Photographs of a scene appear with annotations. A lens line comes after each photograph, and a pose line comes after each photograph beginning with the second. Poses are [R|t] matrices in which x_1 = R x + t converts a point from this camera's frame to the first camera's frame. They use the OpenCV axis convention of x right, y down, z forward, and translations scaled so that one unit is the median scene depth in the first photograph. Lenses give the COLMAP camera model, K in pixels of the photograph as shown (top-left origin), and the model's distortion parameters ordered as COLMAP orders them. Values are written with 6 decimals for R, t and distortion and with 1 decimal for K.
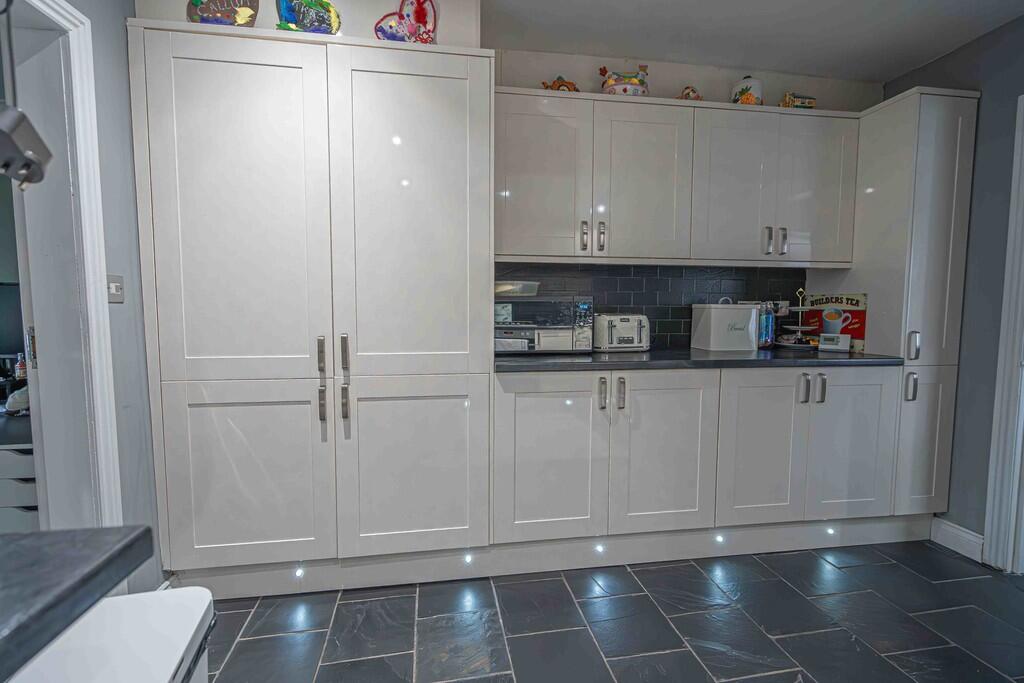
lens RADIAL K [[470.5, 0, 512.1], [0, 470.5, 339.8], [0, 0, 1]] dist [-0.001472, 0.000025]
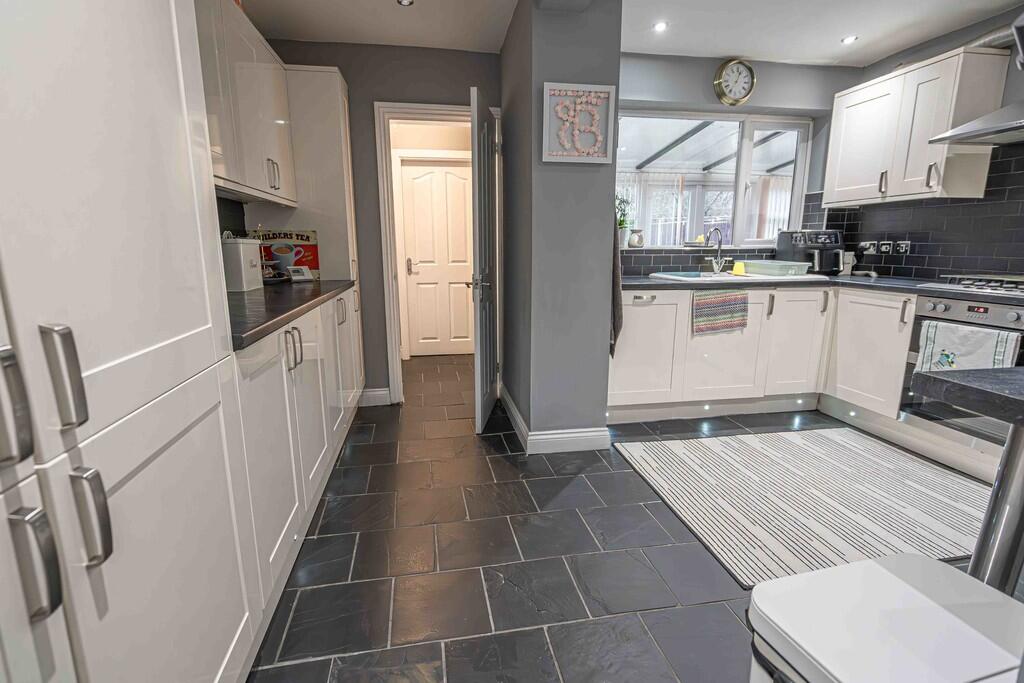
lens RADIAL K [[470.5, 0, 510.5], [0, 470.5, 339.4], [0, 0, 1]] dist [-0.001472, 0.000025]
pose [[-0.001345, -0.200165, 0.979761, -0.463079], [0.077547, 0.976791, 0.199664, -0.026210], [-0.996988, 0.076246, 0.014209, 0.480301]]
